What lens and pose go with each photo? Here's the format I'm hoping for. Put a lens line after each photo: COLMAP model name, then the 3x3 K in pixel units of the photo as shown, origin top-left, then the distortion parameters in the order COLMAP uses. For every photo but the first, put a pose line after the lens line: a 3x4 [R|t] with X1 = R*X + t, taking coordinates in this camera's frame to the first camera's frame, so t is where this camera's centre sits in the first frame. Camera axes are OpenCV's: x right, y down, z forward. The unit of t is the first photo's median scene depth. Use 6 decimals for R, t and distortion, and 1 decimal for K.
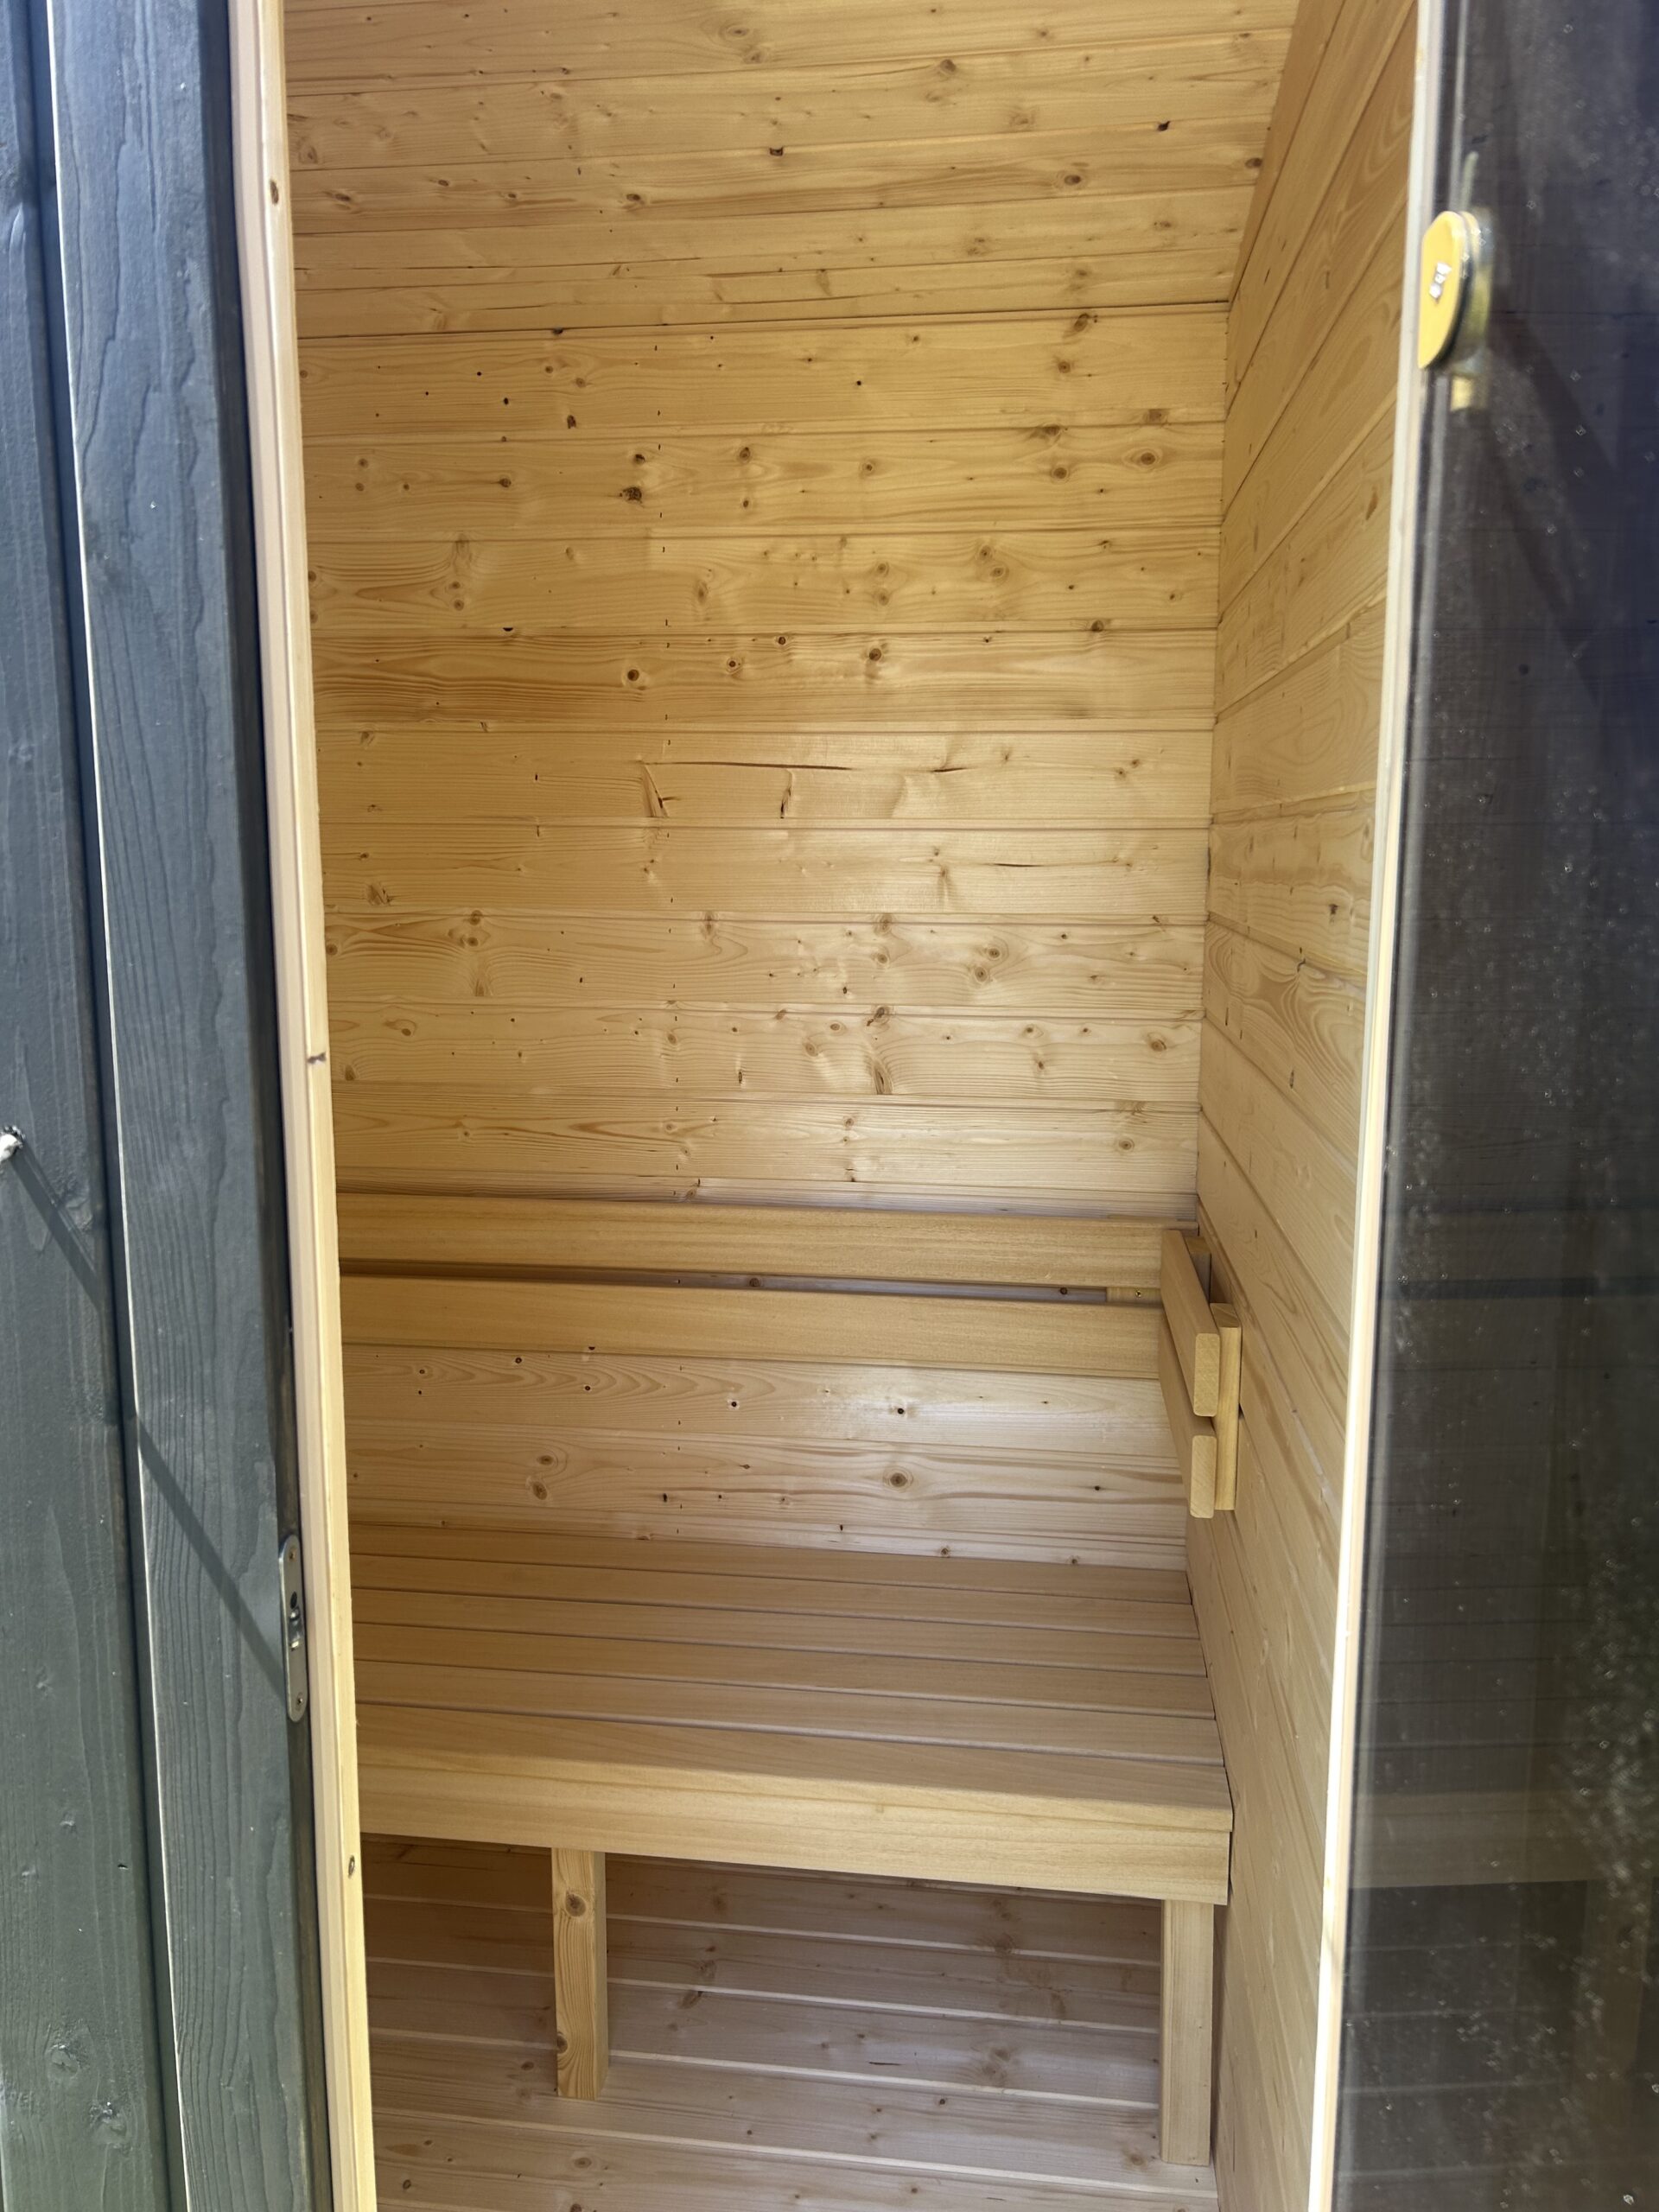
lens RADIAL K [[1658.0, 0, 820.8], [0, 1658.0, 1095.8], [0, 0, 1]] dist [0.039098, -0.050699]
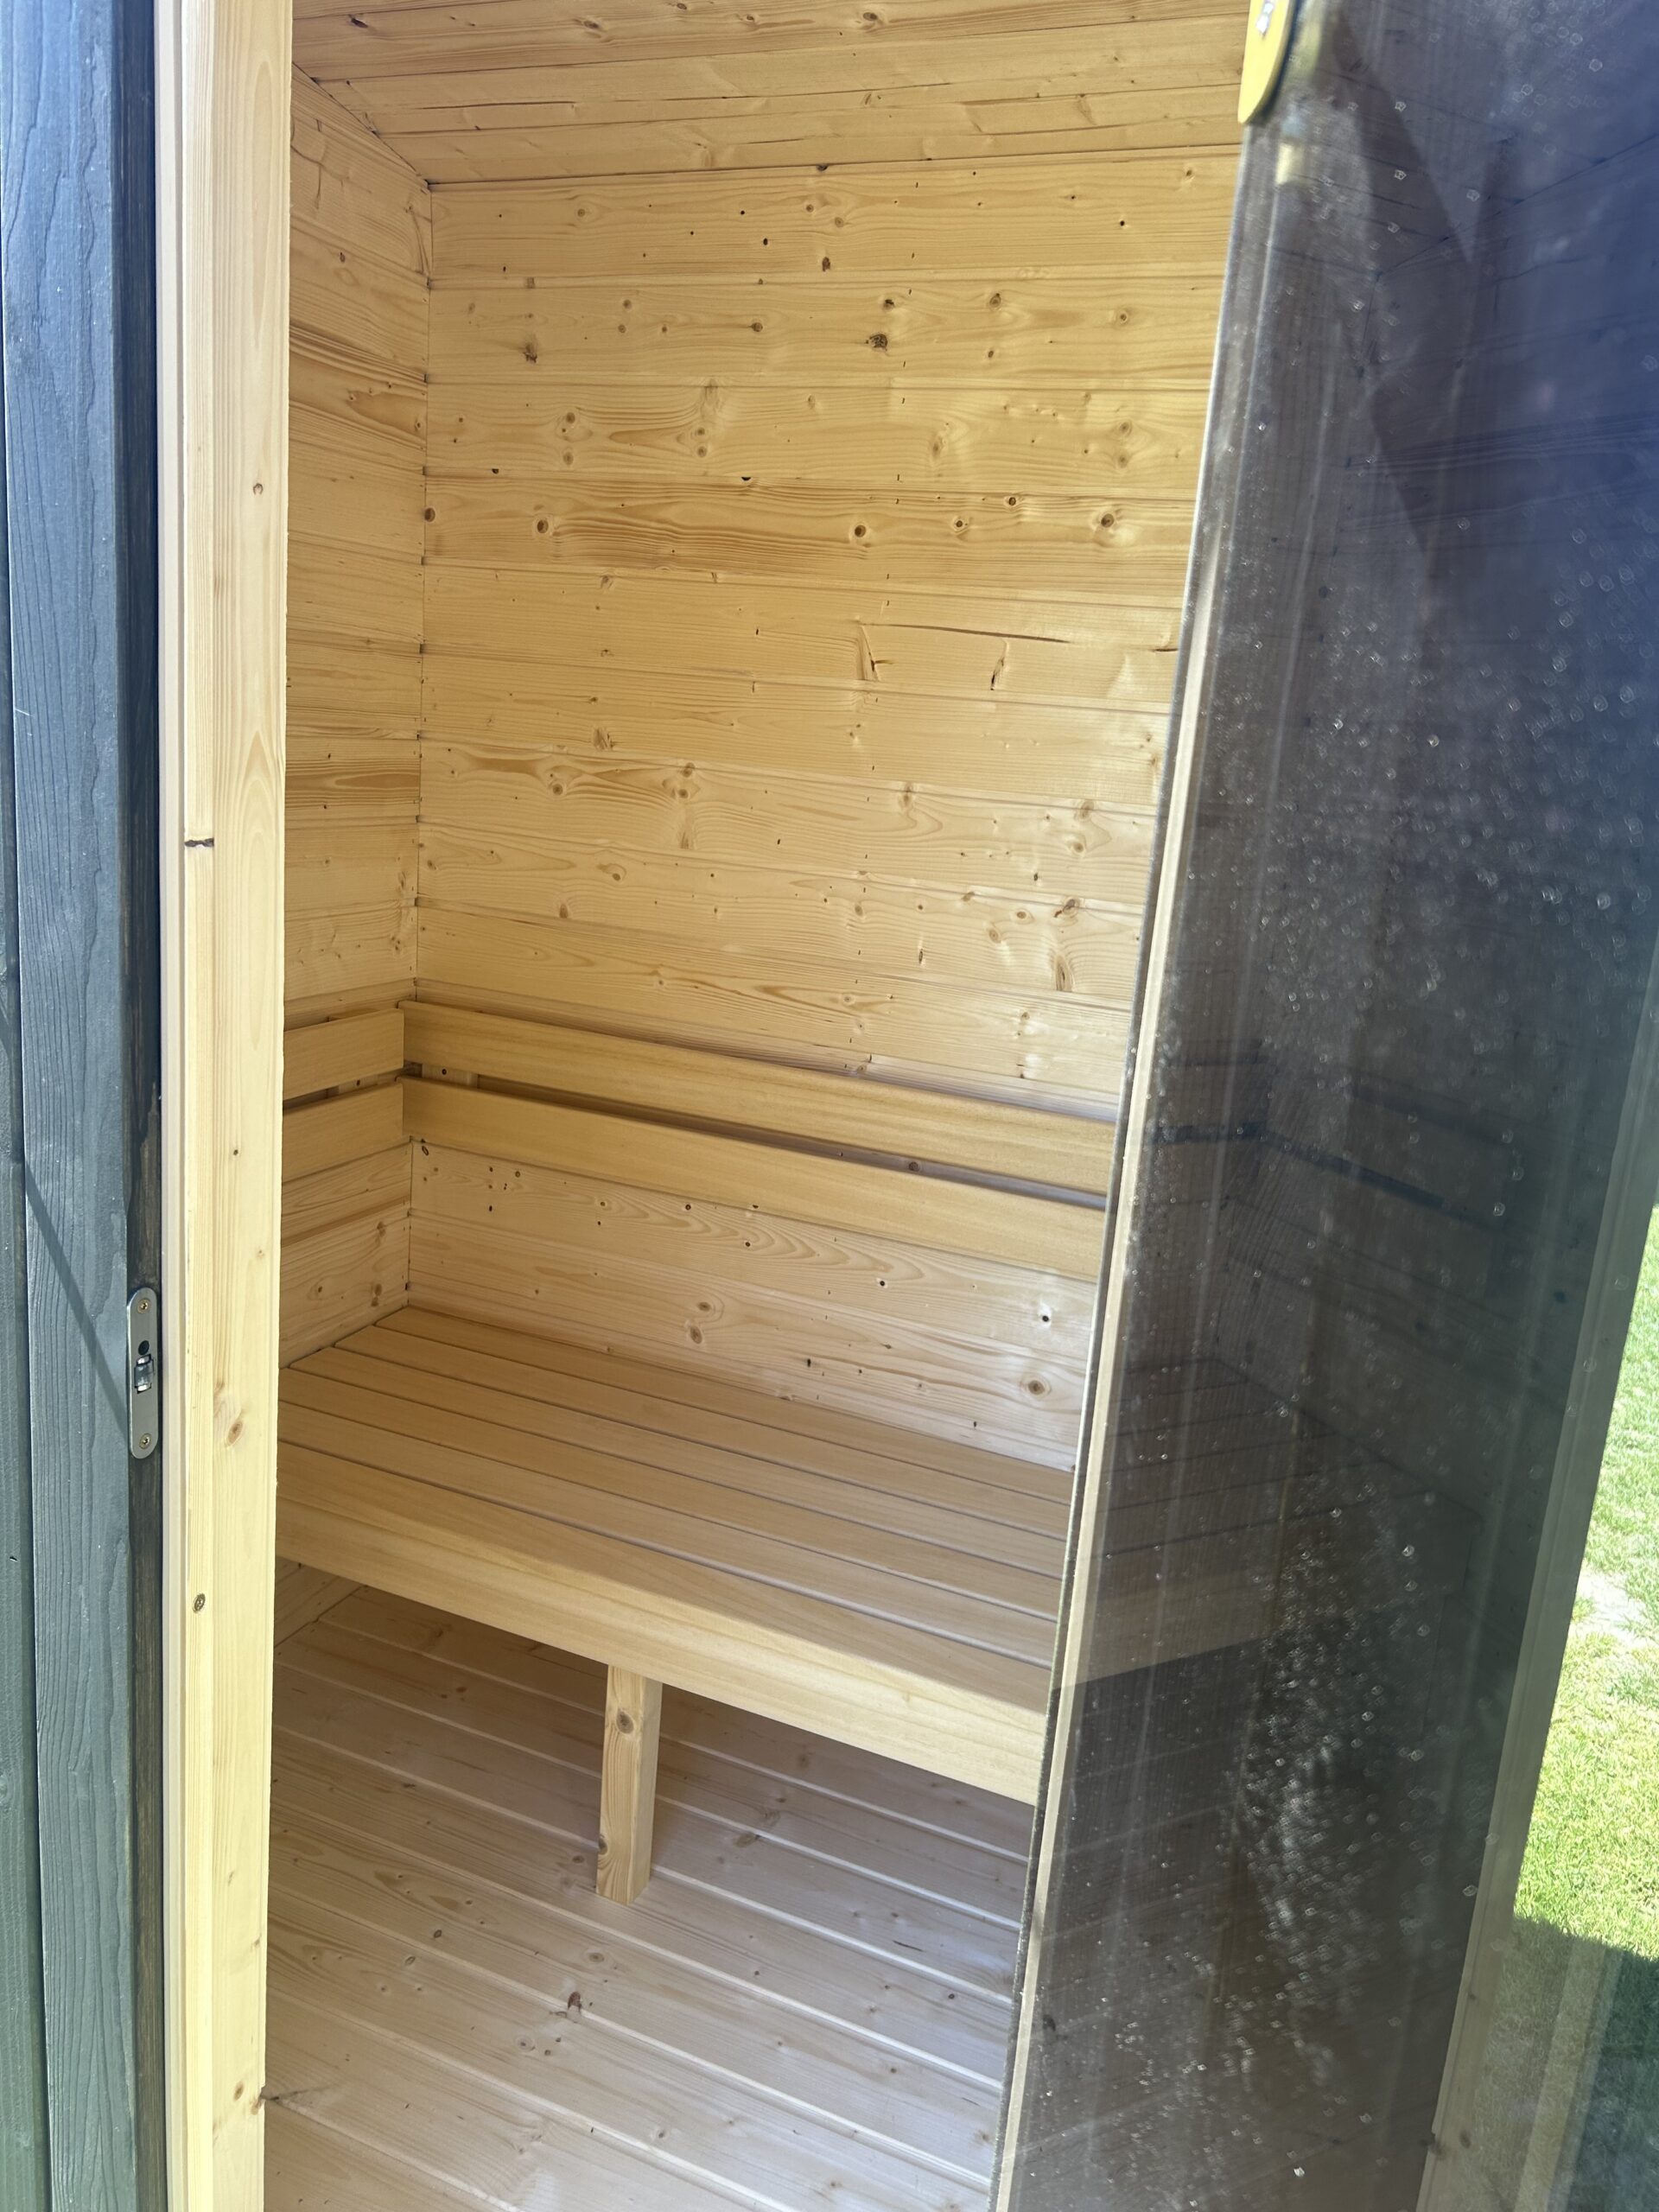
lens RADIAL K [[1658.0, 0, 820.8], [0, 1658.0, 1095.8], [0, 0, 1]] dist [0.039098, -0.050699]
pose [[0.958567, 0.135216, -0.250729, 0.158416], [-0.119868, 0.989909, 0.075579, 0.003890], [0.258419, -0.042393, 0.965102, 0.037771]]
